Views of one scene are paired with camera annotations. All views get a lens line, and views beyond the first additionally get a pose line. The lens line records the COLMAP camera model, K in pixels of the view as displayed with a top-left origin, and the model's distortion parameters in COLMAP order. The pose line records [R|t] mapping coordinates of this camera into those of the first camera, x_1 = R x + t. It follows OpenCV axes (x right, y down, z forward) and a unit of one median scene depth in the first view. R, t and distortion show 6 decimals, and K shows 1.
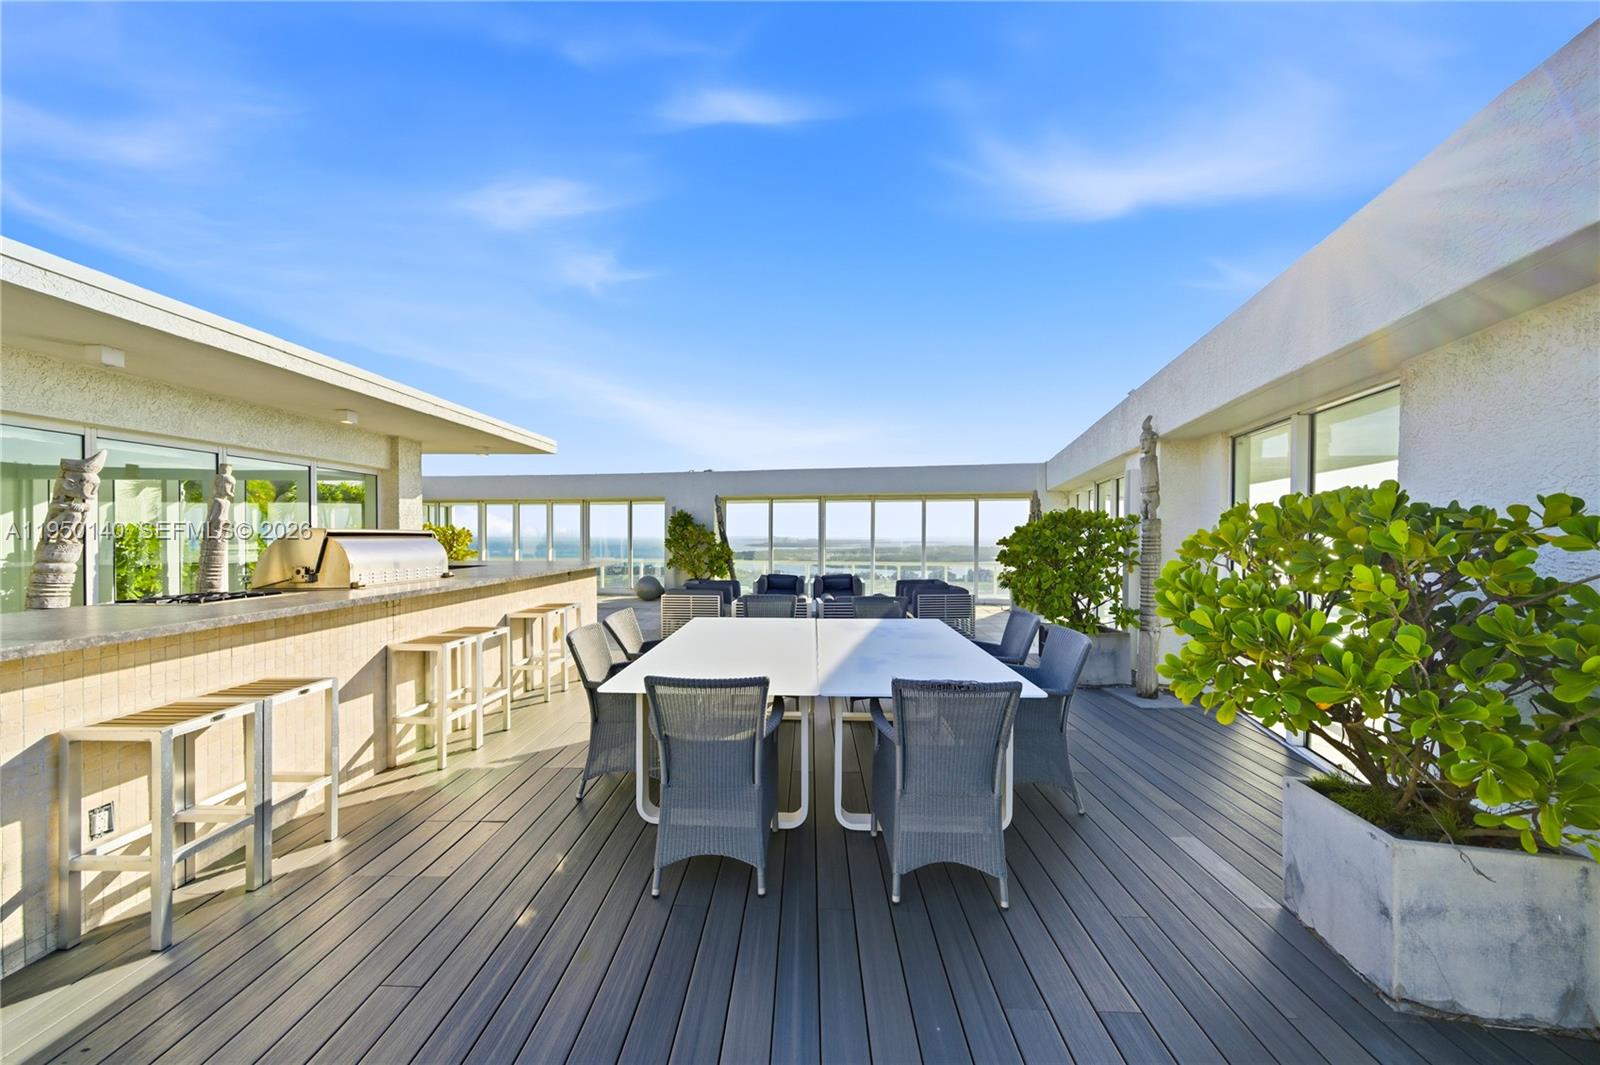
lens RADIAL K [[557.8, 0, 787.8], [0, 557.8, 535.4], [0, 0, 1]] dist [0.000084, 0.001589]
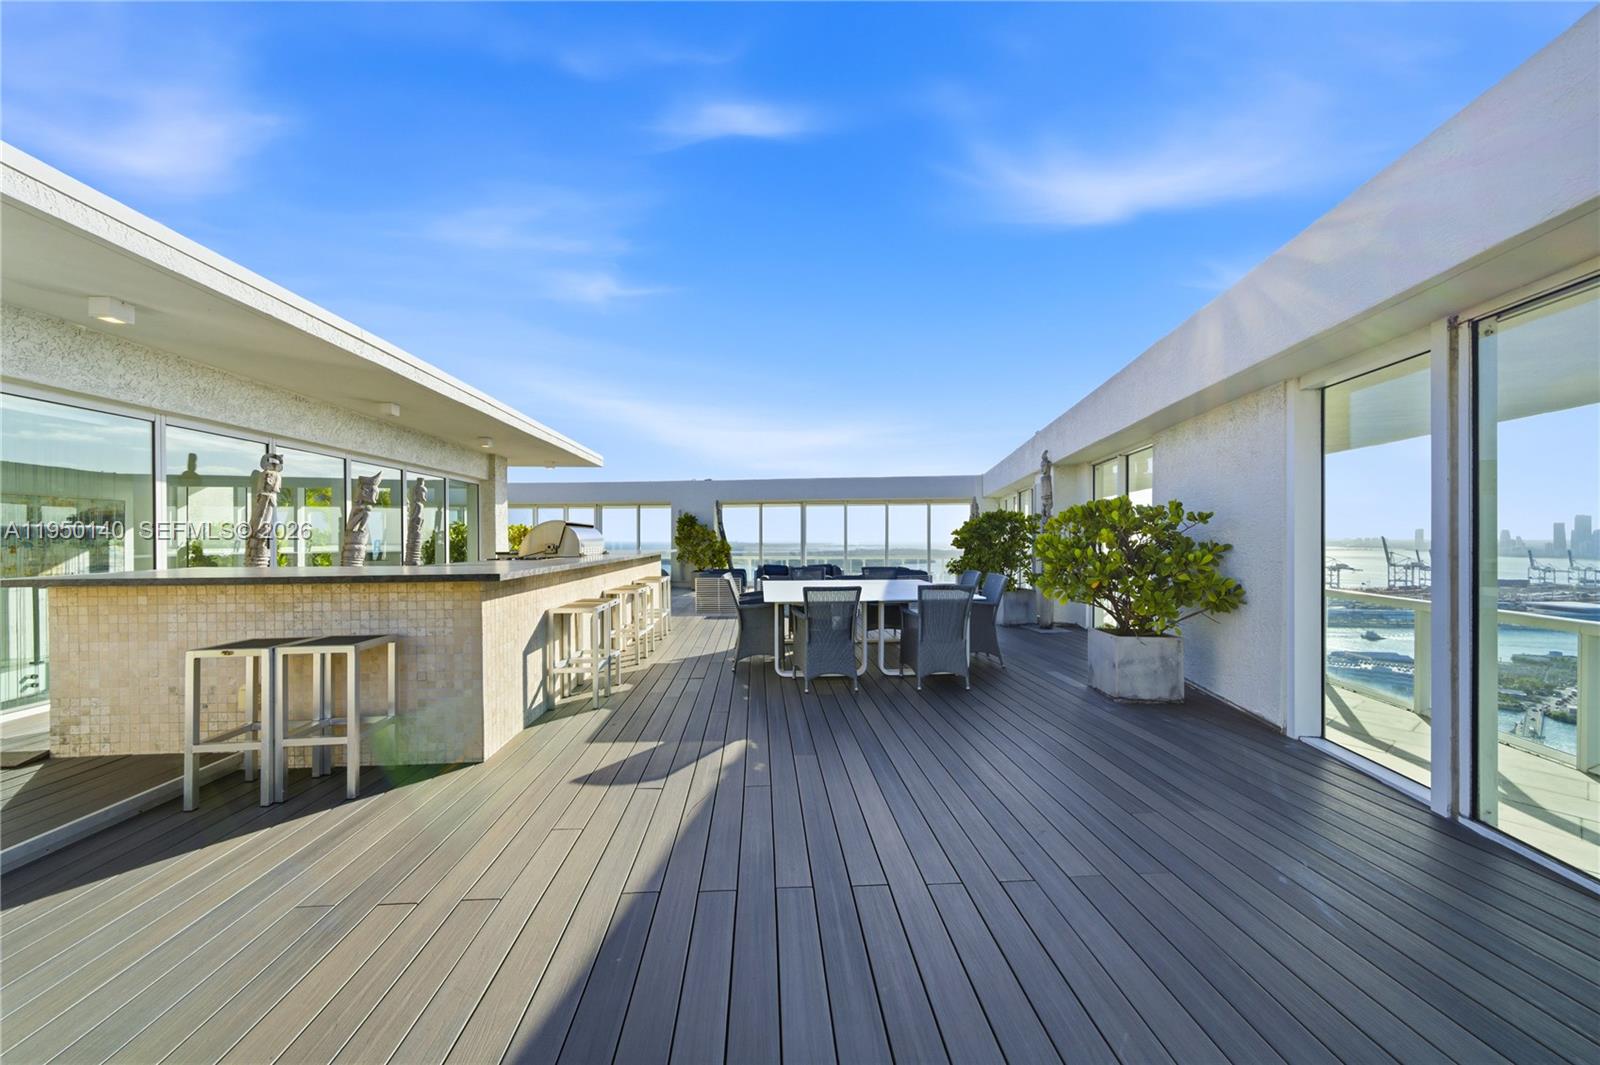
lens RADIAL K [[557.8, 0, 791.8], [0, 557.8, 533.5], [0, 0, 1]] dist [0.000084, 0.001589]
pose [[0.994449, -0.005060, 0.105100, -0.213022], [0.006322, 0.999912, -0.011670, 0.030953], [-0.105031, 0.012270, 0.994393, -0.447784]]
